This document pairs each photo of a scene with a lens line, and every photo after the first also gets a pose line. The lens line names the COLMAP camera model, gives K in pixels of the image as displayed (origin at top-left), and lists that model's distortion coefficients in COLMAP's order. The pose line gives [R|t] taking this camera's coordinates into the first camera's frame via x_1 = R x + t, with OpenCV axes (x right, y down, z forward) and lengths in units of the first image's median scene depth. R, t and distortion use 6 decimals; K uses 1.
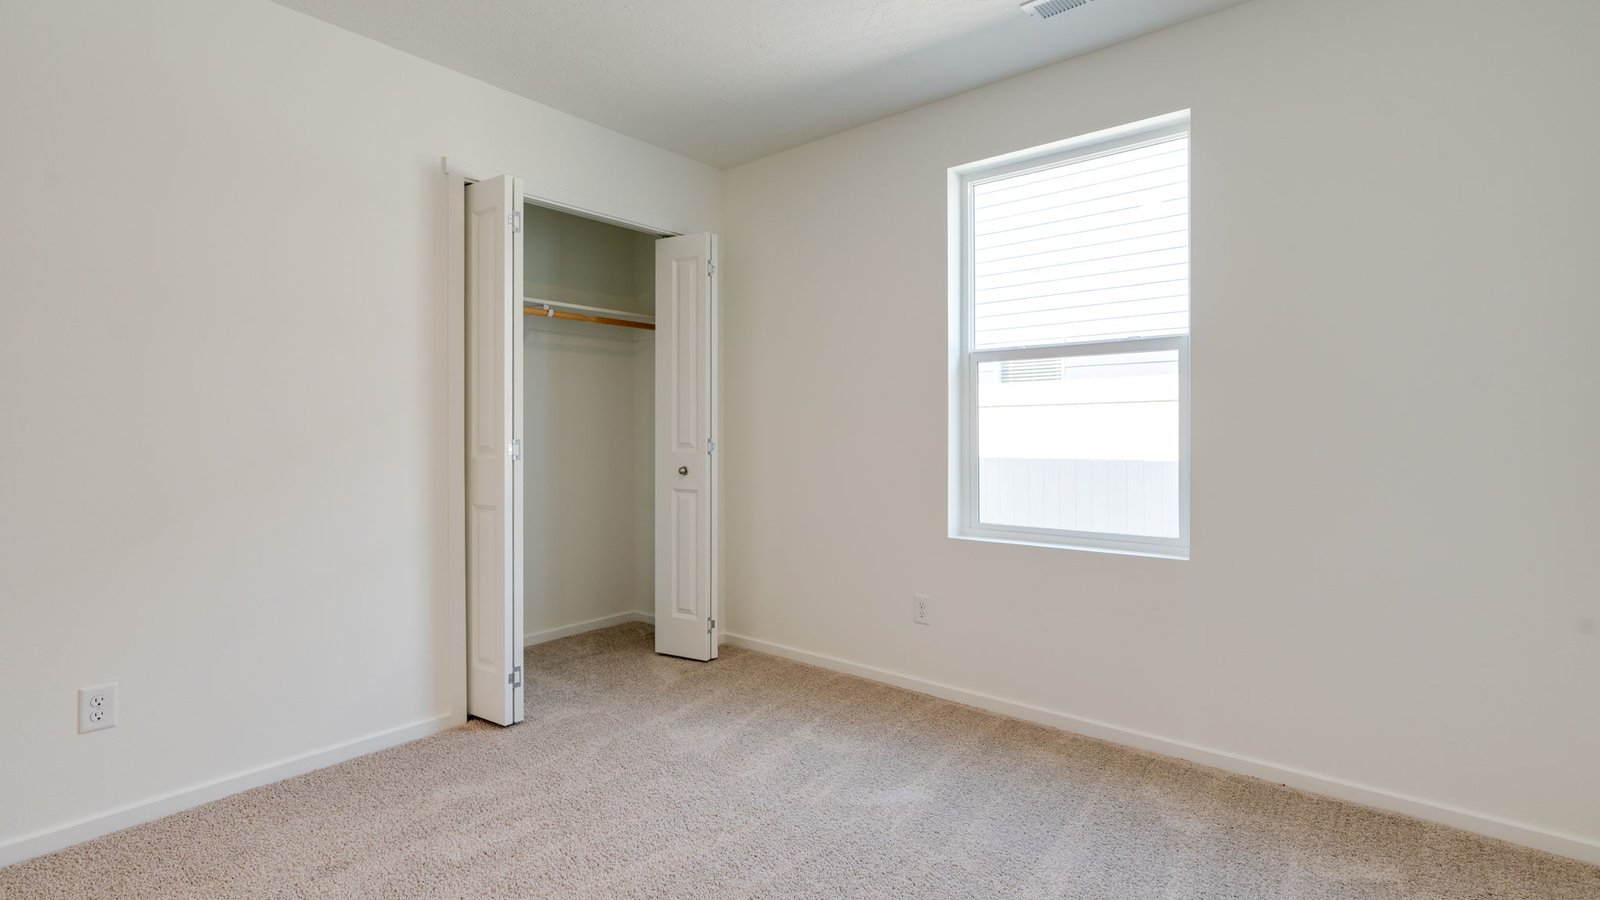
lens RADIAL K [[722.2, 0, 794.0], [0, 722.2, 437.2], [0, 0, 1]] dist [-0.012651, 0.005527]
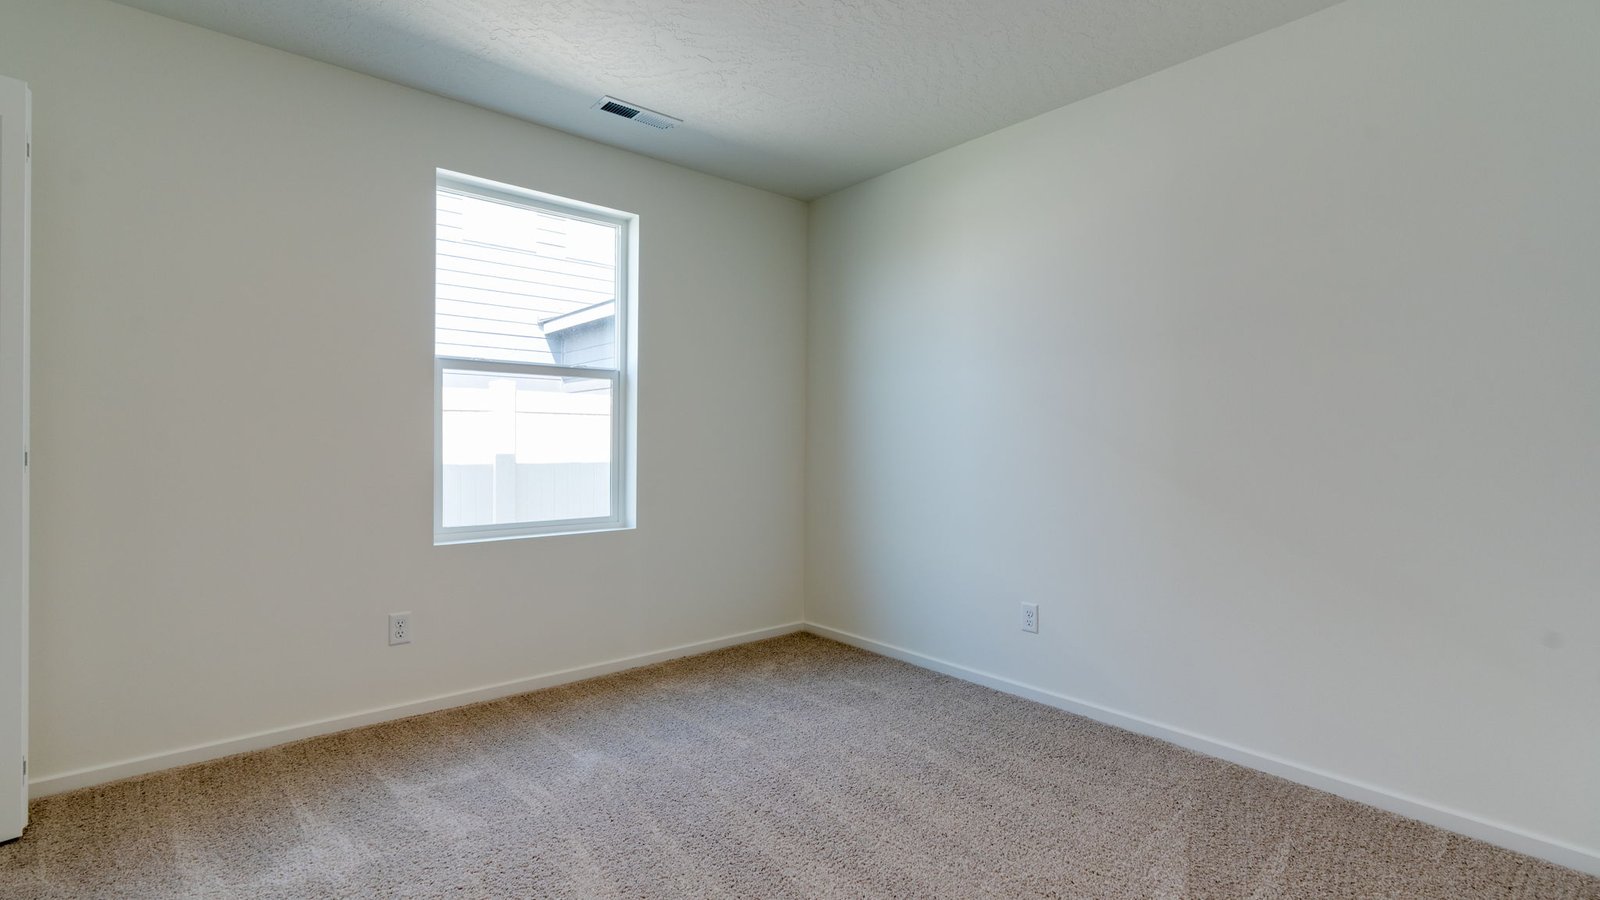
lens RADIAL K [[715.0, 0, 792.3], [0, 715.0, 444.1], [0, 0, 1]] dist [-0.014376, 0.006424]
pose [[0.178894, -0.005103, 0.983855, -0.731737], [-0.007380, 0.999951, 0.006529, -0.008859], [-0.983841, -0.008429, 0.178848, 0.399642]]
